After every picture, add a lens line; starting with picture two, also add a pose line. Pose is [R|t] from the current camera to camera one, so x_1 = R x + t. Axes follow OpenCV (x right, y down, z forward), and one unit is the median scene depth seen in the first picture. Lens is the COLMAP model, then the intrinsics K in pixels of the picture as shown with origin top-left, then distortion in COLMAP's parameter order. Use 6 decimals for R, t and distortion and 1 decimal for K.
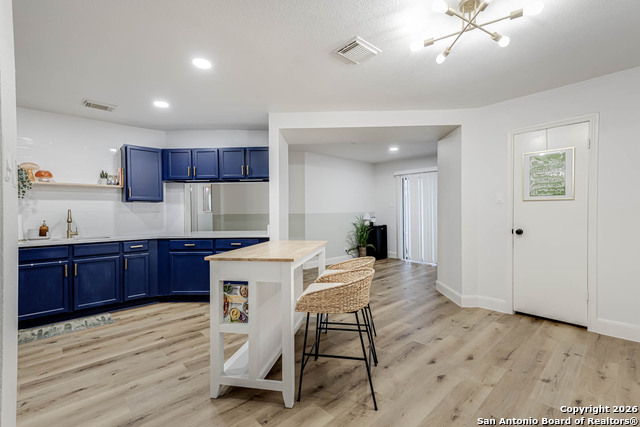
lens RADIAL K [[289.5, 0, 318.0], [0, 289.5, 211.3], [0, 0, 1]] dist [0.027076, 0.000144]
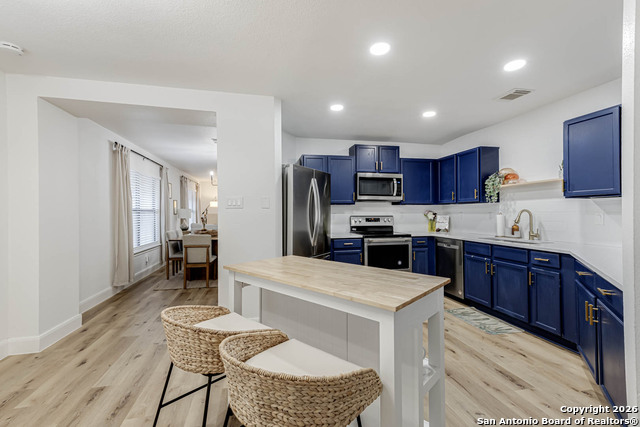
lens RADIAL K [[285.4, 0, 319.2], [0, 285.4, 210.7], [0, 0, 1]] dist [0.018922, -0.000040]
pose [[-0.501888, 0.011972, -0.864850, 0.319016], [0.018845, 0.999818, 0.002904, -0.018980], [0.864727, -0.014841, -0.502022, 0.916024]]
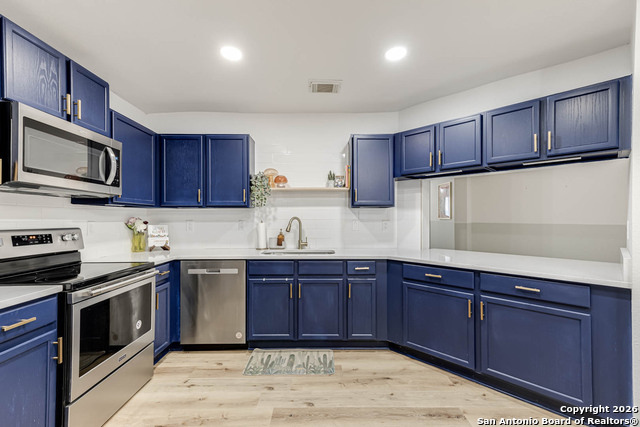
lens RADIAL K [[284.9, 0, 319.6], [0, 284.9, 216.3], [0, 0, 1]] dist [0.025364, 0.000192]
pose [[0.738094, 0.008497, -0.674644, -0.224637], [-0.004458, 0.999960, 0.007717, -0.016607], [0.674683, -0.002689, 0.738103, 0.416962]]
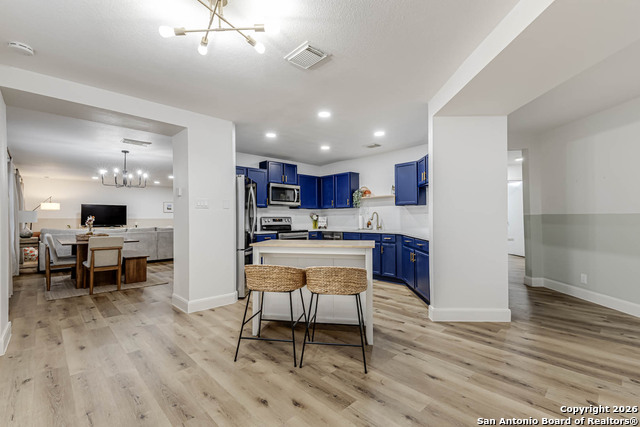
lens RADIAL K [[284.9, 0, 319.6], [0, 284.9, 216.3], [0, 0, 1]] dist [0.025364, 0.000192]
pose [[0.016568, 0.008019, -0.999831, 0.758716], [0.014529, 0.999860, 0.008260, -0.001483], [0.999757, -0.014663, 0.016449, 0.683175]]
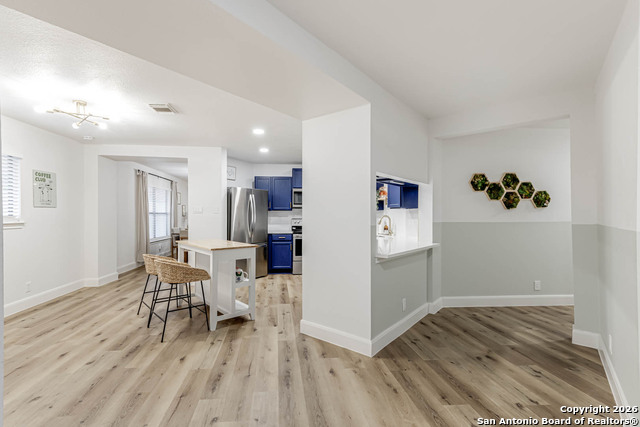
lens RADIAL K [[292.2, 0, 300.7], [0, 292.2, 216.3], [0, 0, 1]] dist [0.024308, -0.000049]
pose [[-0.619612, 0.013221, -0.784797, 0.560027], [0.009683, 0.999911, 0.009199, -0.020567], [0.784848, -0.001899, -0.619685, 1.606678]]
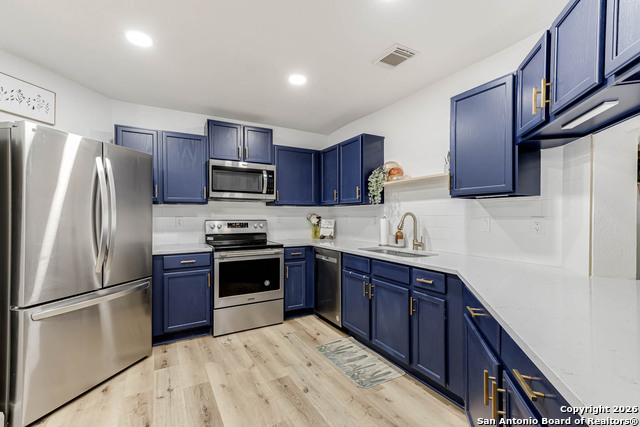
lens RADIAL K [[286.5, 0, 318.9], [0, 286.5, 216.6], [0, 0, 1]] dist [0.026714, 0.000082]
pose [[-0.233390, 0.019220, -0.972193, -0.054226], [0.011459, 0.999790, 0.017014, -0.012155], [0.972316, -0.007170, -0.233561, 0.972603]]
